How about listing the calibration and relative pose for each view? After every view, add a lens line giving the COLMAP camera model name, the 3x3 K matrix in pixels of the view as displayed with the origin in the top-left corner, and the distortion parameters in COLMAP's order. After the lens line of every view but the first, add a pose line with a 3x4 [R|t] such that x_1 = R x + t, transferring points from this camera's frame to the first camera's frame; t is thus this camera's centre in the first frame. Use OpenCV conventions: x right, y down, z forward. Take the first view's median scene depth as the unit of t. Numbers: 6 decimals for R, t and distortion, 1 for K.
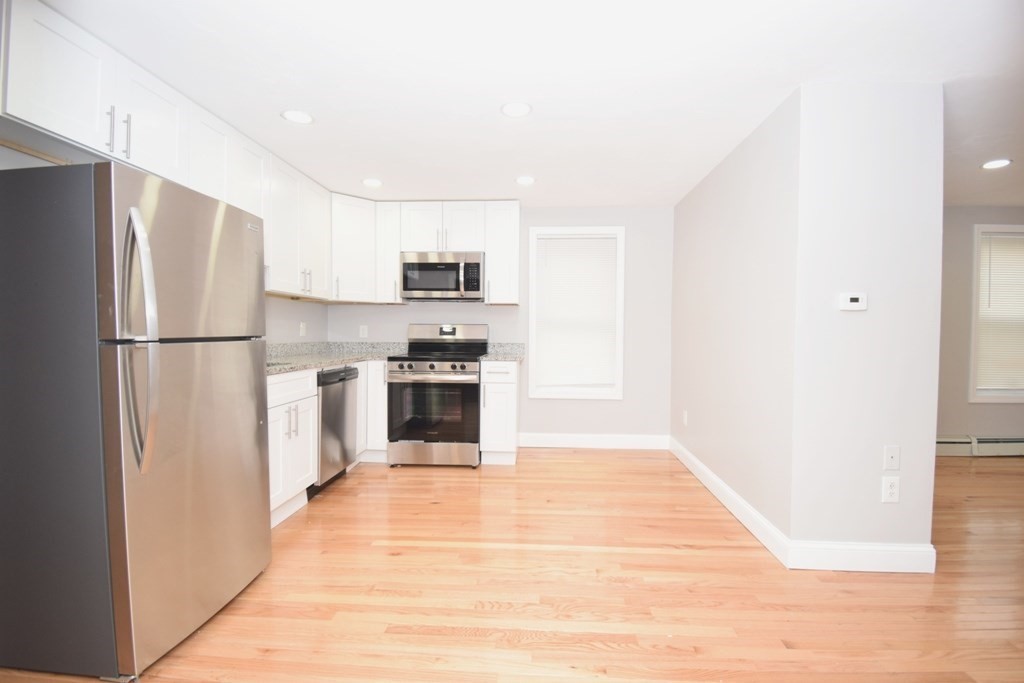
lens RADIAL K [[453.3, 0, 515.6], [0, 453.3, 343.2], [0, 0, 1]] dist [0.009544, -0.019435]
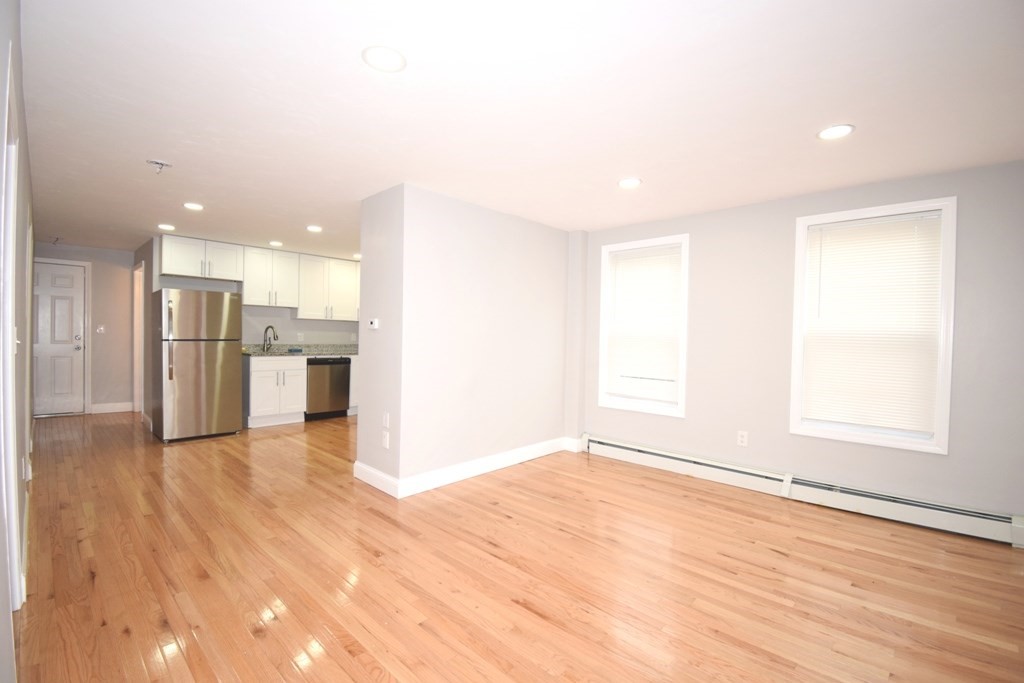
lens RADIAL K [[453.3, 0, 515.9], [0, 453.3, 344.5], [0, 0, 1]] dist [0.009544, -0.019435]
pose [[0.764660, 0.020562, -0.644106, 1.226402], [-0.030458, 0.999527, -0.004250, -0.013101], [0.643714, 0.022868, 0.764925, 0.028740]]
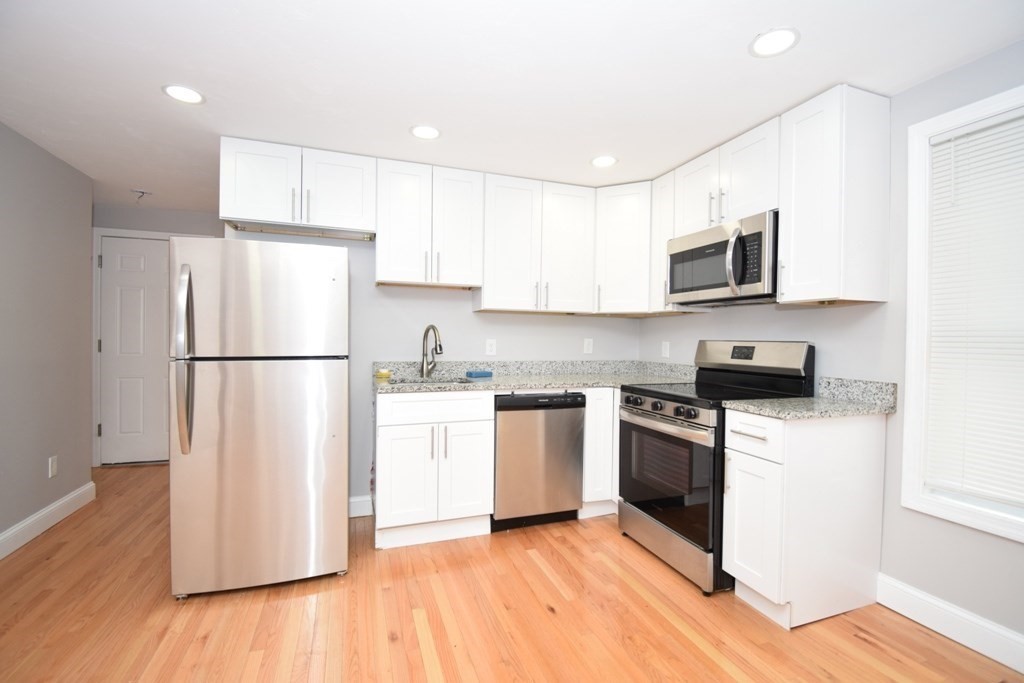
lens RADIAL K [[453.3, 0, 514.3], [0, 453.3, 342.2], [0, 0, 1]] dist [0.009544, -0.019435]
pose [[0.389385, 0.008196, -0.921038, 0.321290], [-0.030631, 0.999523, -0.004055, -0.030516], [0.920565, 0.029791, 0.389451, 0.517738]]
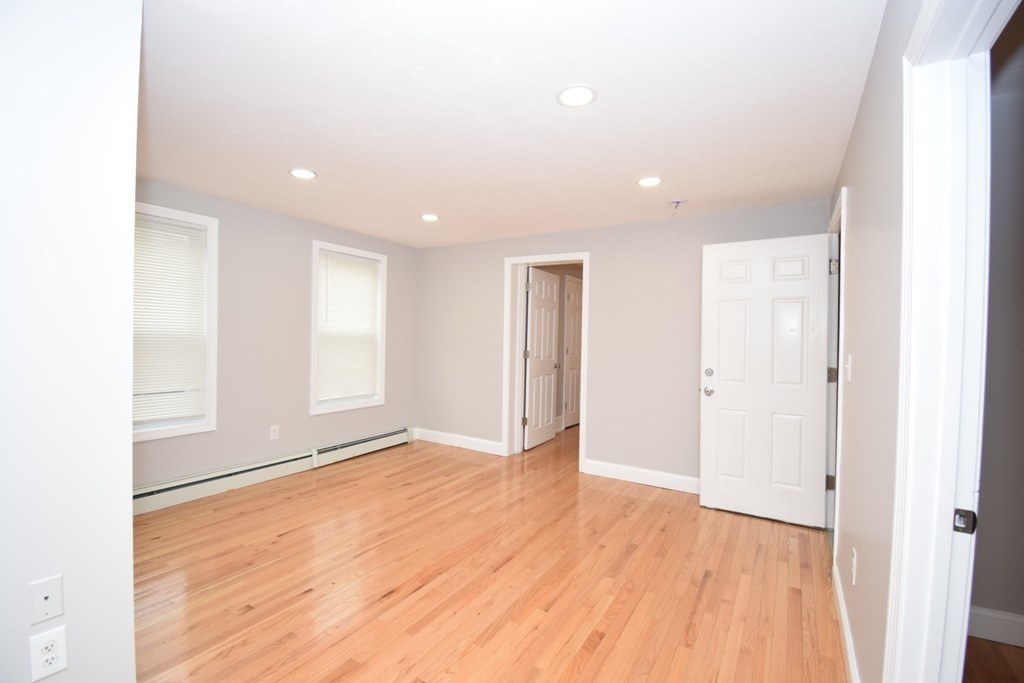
lens RADIAL K [[453.3, 0, 514.8], [0, 453.3, 343.9], [0, 0, 1]] dist [0.009544, -0.019435]
pose [[0.465432, -0.011334, 0.885011, 0.340538], [0.006549, 0.999935, 0.009362, -0.037828], [-0.885060, 0.001439, 0.465476, 0.121997]]
